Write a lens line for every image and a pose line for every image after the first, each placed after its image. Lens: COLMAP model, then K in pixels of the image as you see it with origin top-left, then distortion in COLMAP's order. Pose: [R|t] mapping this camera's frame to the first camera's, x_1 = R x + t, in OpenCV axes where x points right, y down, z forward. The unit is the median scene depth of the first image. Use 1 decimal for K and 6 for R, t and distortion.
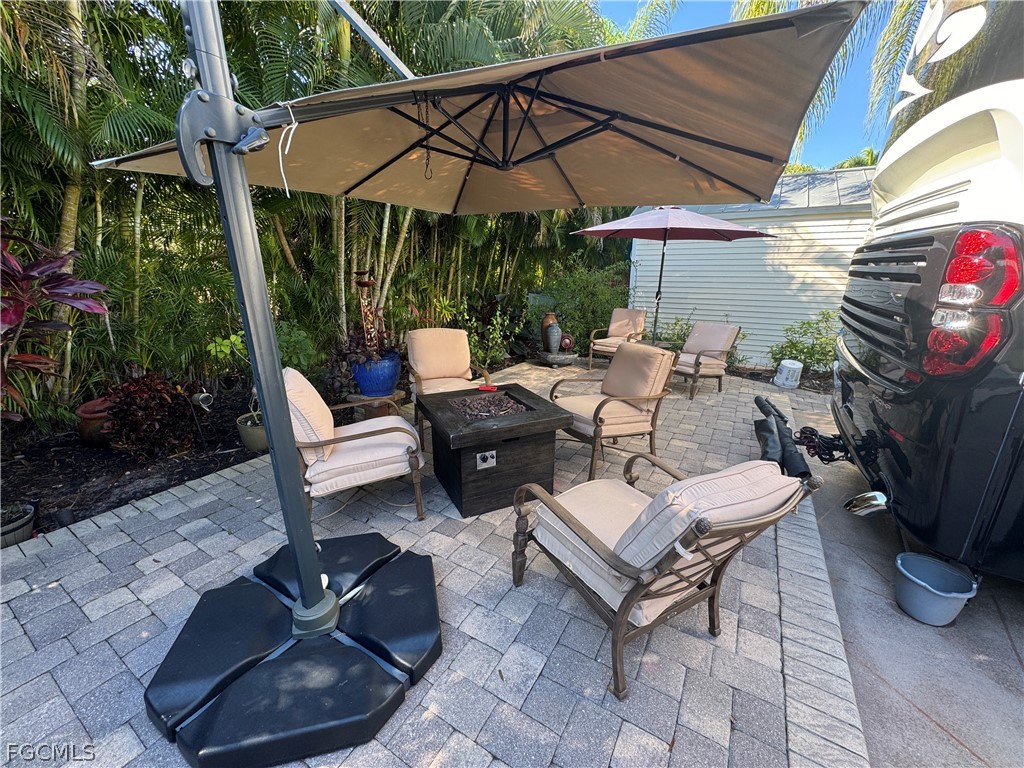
lens RADIAL K [[408.7, 0, 509.6], [0, 408.7, 384.2], [0, 0, 1]] dist [-0.002415, 0.000093]
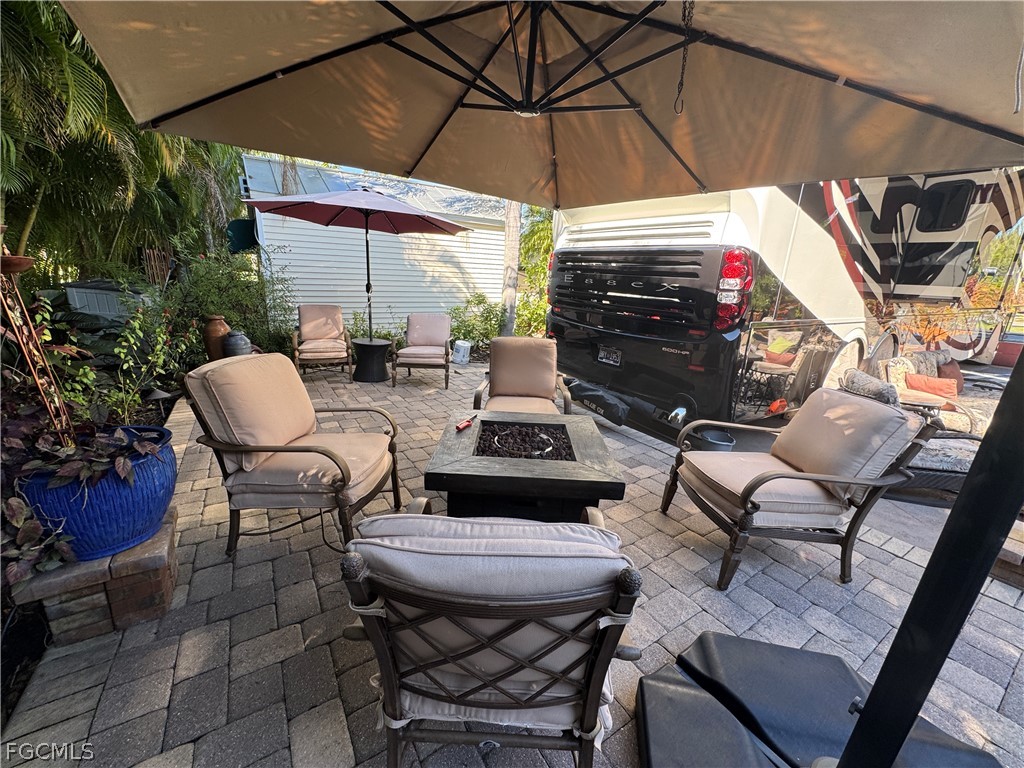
lens RADIAL K [[408.7, 0, 509.6], [0, 408.7, 384.2], [0, 0, 1]] dist [-0.002415, 0.000093]
pose [[0.455853, -0.215673, 0.863529, -0.332238], [0.201085, 0.970069, 0.136130, -0.074076], [-0.867042, 0.111587, 0.485578, 0.326323]]
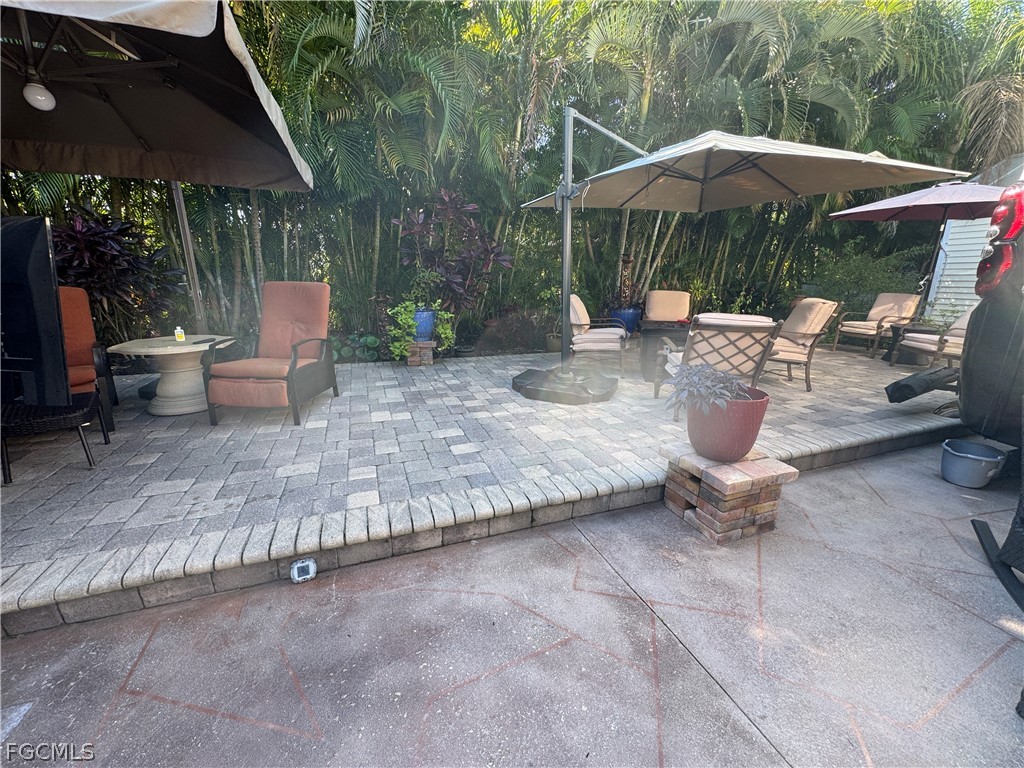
lens RADIAL K [[408.7, 0, 509.6], [0, 408.7, 384.2], [0, 0, 1]] dist [-0.002415, 0.000093]
pose [[0.775345, 0.159201, -0.611143, 0.237464], [-0.169449, 0.984664, 0.041526, 0.165901], [0.608381, 0.071360, 0.790430, -0.352657]]
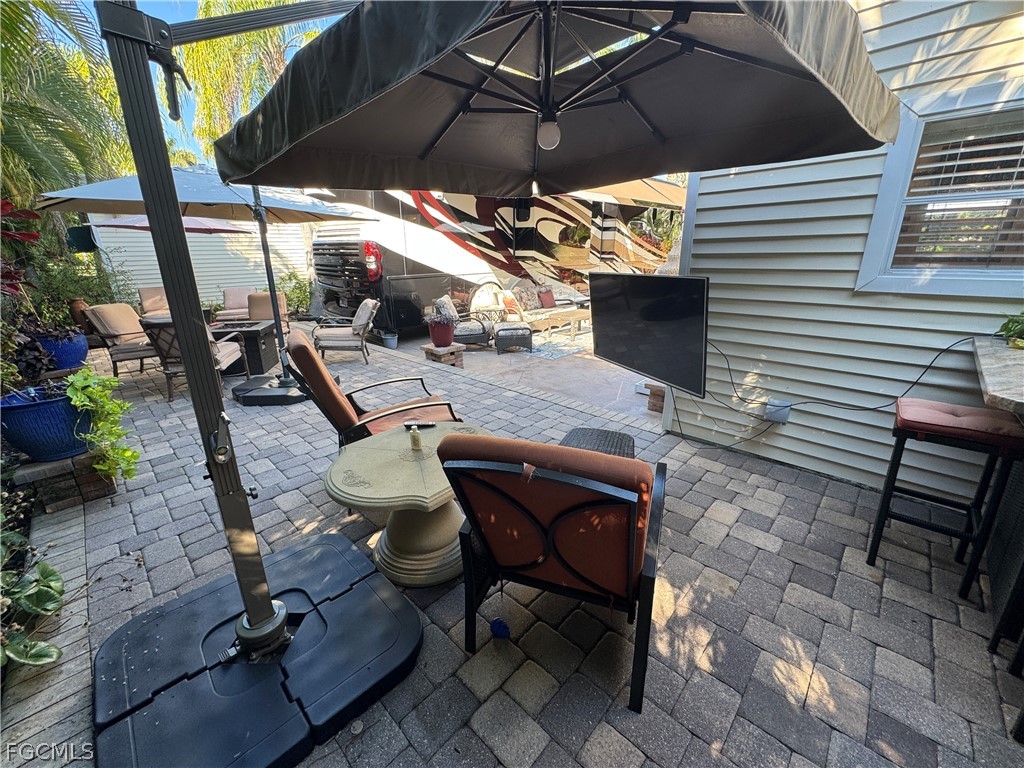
lens RADIAL K [[416.2, 0, 512.0], [0, 416.2, 384.0], [0, 0, 1]] dist [0.000548, 0.000157]
pose [[0.233379, -0.308232, 0.922241, -0.824291], [0.276631, 0.930287, 0.240918, 0.096715], [-0.932207, 0.198896, 0.302376, -0.383943]]
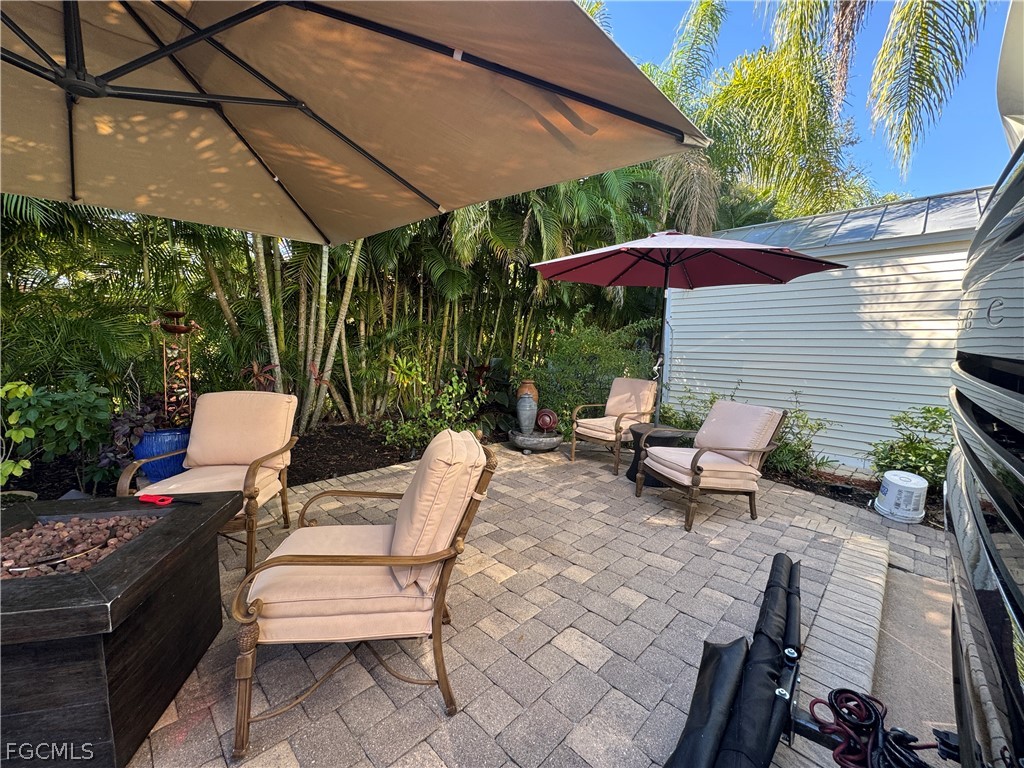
lens RADIAL K [[408.7, 0, 509.6], [0, 408.7, 384.2], [0, 0, 1]] dist [-0.002415, 0.000093]
pose [[0.969752, 0.034261, -0.241674, 0.298214], [-0.075080, 0.983967, -0.161780, -0.049263], [0.232257, 0.175032, 0.956776, 0.308895]]
